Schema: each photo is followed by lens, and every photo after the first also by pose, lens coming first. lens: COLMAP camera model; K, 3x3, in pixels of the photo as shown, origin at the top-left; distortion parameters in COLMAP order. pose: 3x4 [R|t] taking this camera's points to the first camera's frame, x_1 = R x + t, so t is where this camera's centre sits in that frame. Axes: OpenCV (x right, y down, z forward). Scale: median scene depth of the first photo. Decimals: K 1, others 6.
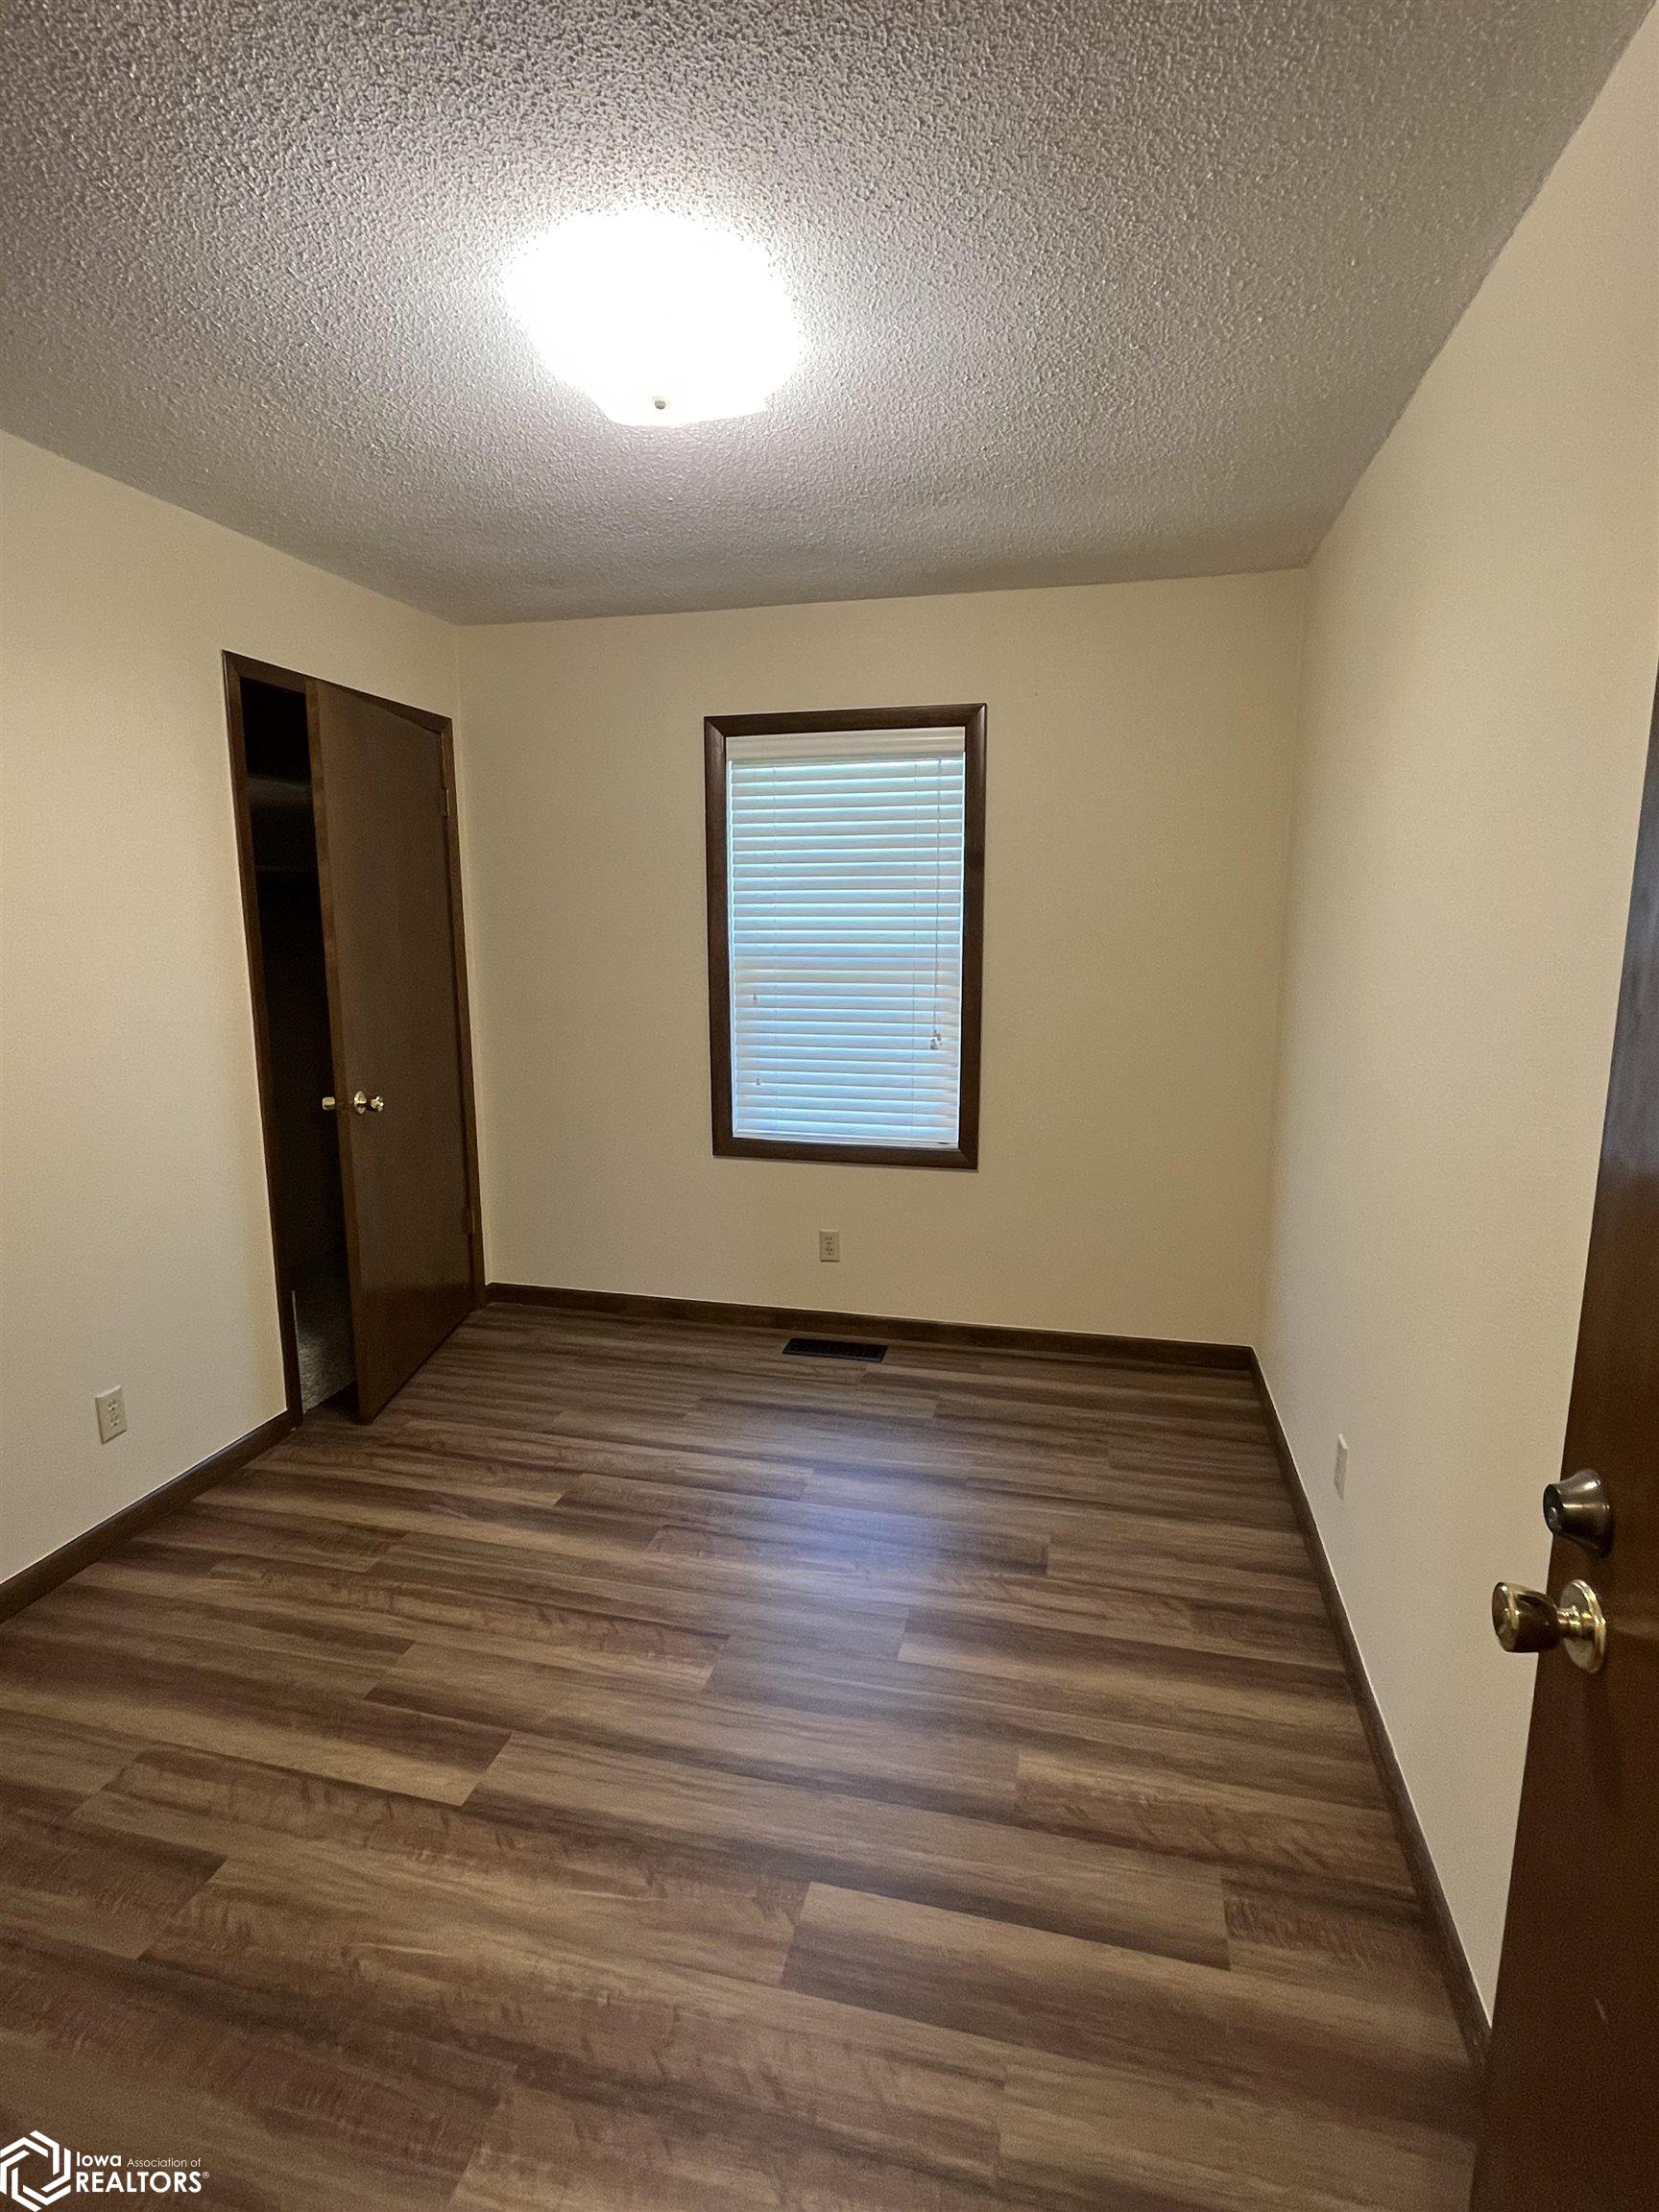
lens RADIAL K [[1091.2, 0, 829.5], [0, 1091.2, 1106.0], [0, 0, 1]] dist [-0.002219, 0.000521]
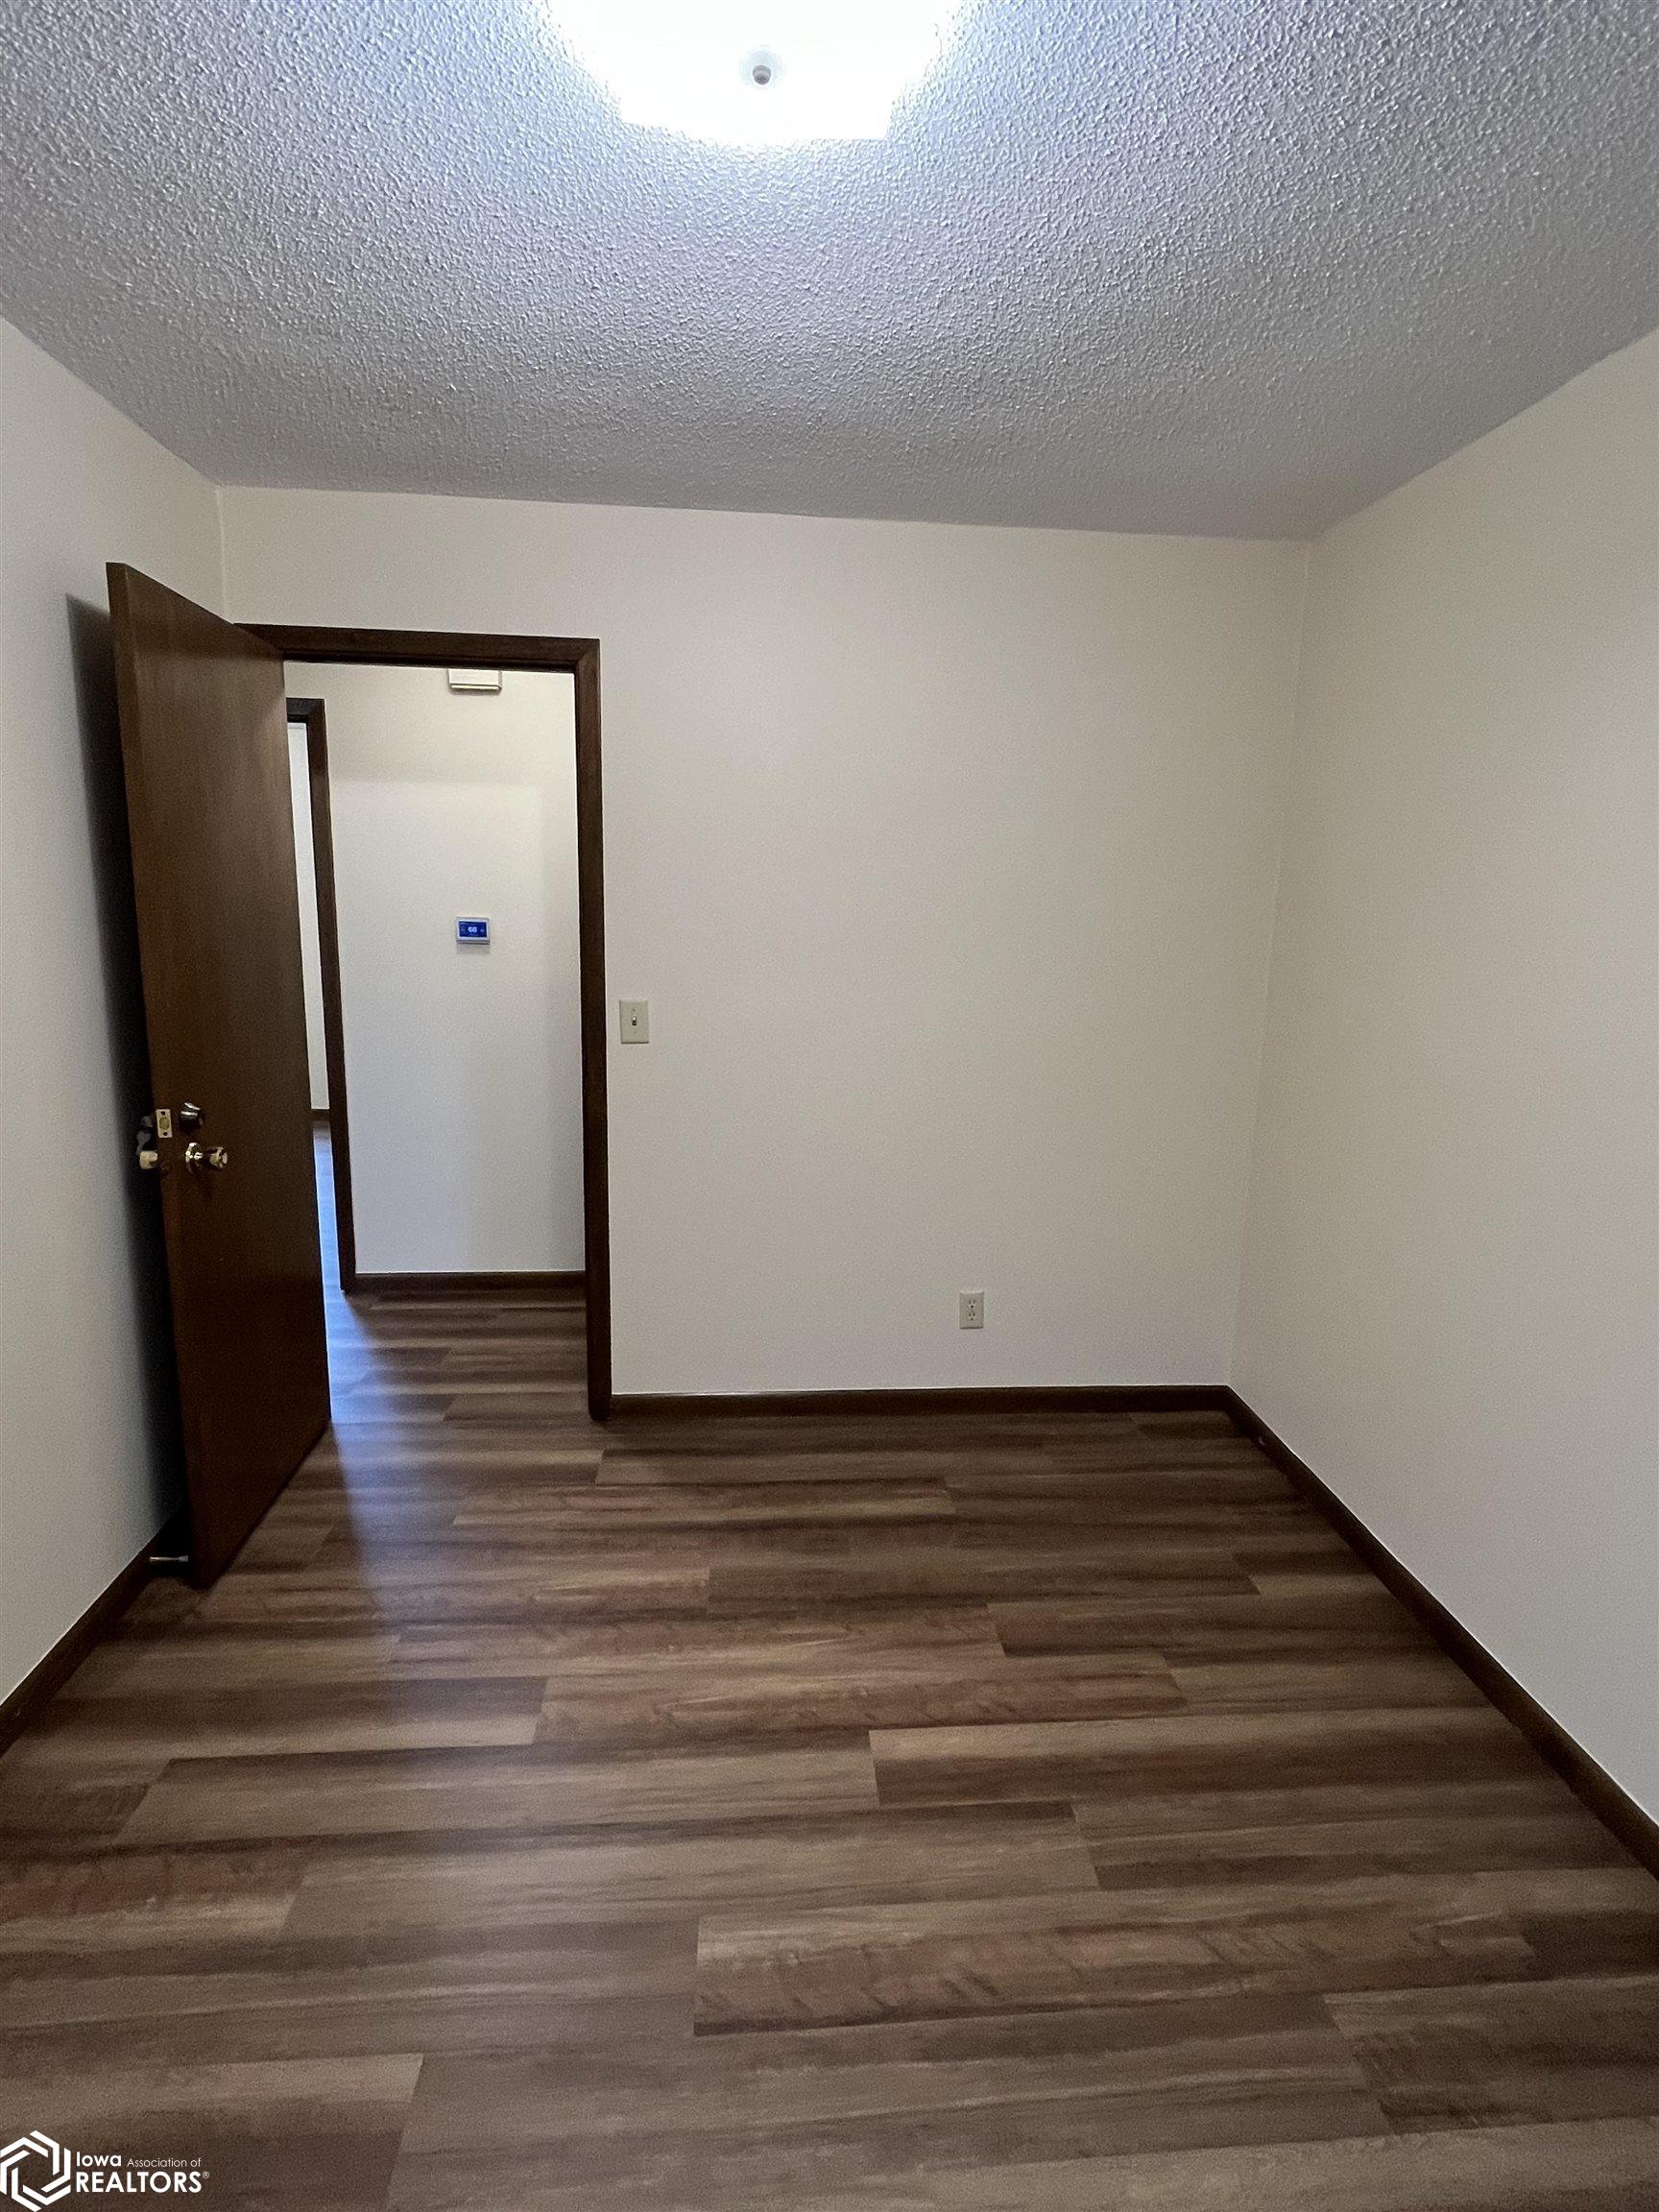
lens RADIAL K [[1091.2, 0, 829.5], [0, 1091.2, 1106.0], [0, 0, 1]] dist [-0.002219, 0.000521]
pose [[-0.949689, 0.034429, -0.311295, 0.017202], [-0.078243, 0.936342, 0.342260, -0.306401], [0.303262, 0.349398, -0.886540, 1.689787]]
